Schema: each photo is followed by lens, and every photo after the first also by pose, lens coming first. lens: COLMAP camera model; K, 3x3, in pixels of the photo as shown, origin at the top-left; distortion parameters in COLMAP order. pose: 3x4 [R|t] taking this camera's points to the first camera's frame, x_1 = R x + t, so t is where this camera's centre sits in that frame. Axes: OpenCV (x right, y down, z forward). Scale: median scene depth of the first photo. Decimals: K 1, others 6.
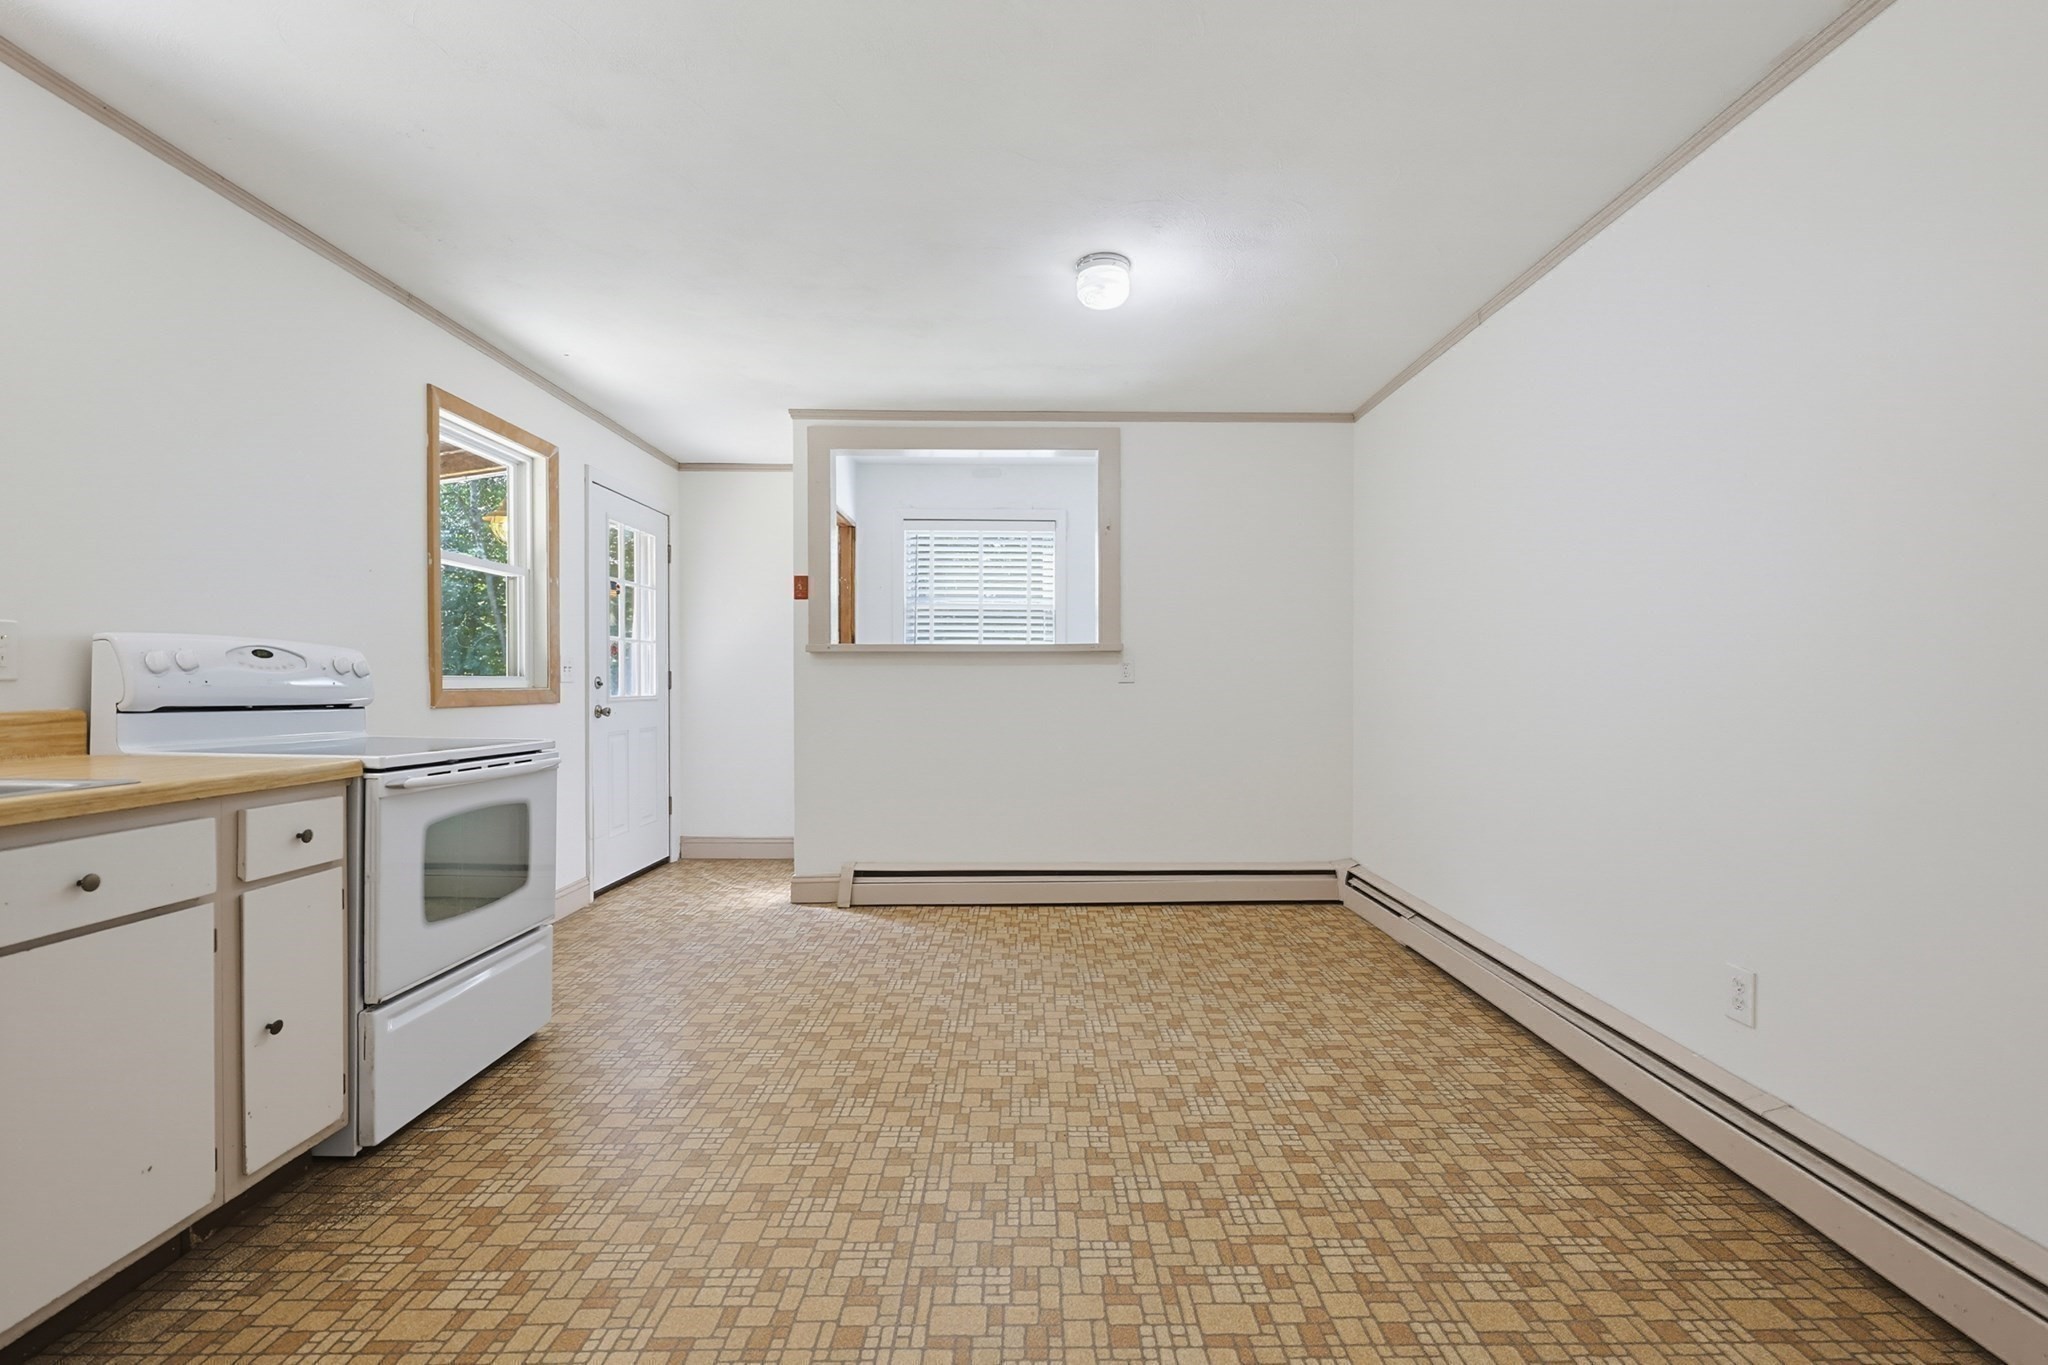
lens RADIAL K [[943.9, 0, 1028.4], [0, 943.9, 702.3], [0, 0, 1]] dist [-0.000344, 0.000183]
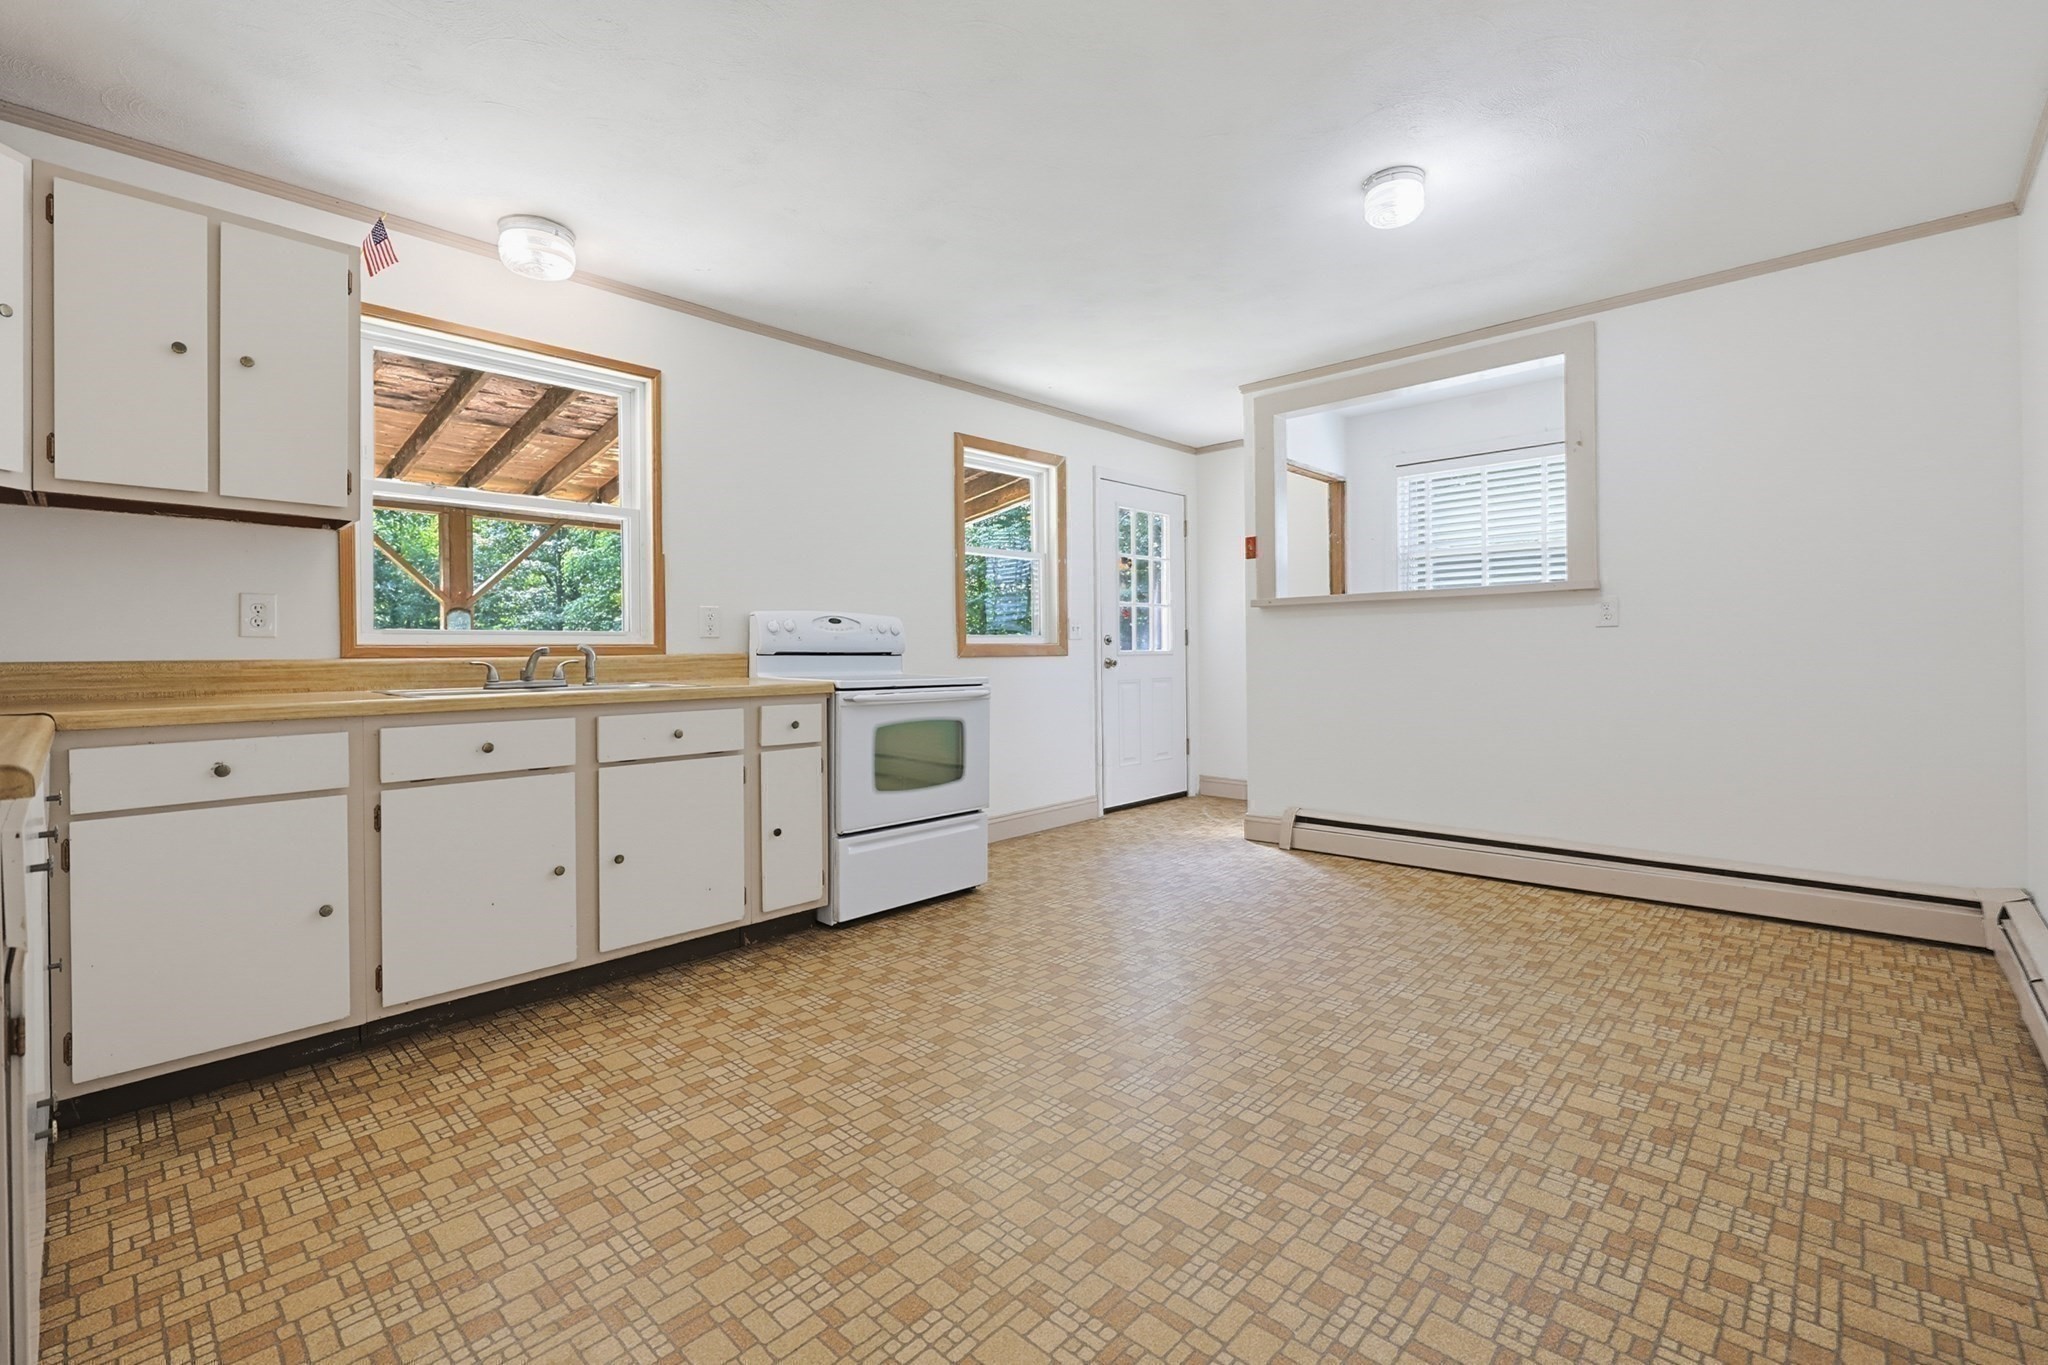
lens RADIAL K [[847.4, 0, 869.5], [0, 847.4, 649.1], [0, 0, 1]] dist [0.000528, -0.000252]
pose [[0.677633, -0.007867, -0.735358, 0.283945], [-0.003835, 0.999891, -0.014231, 0.016056], [0.735390, 0.012463, 0.677530, 0.034710]]
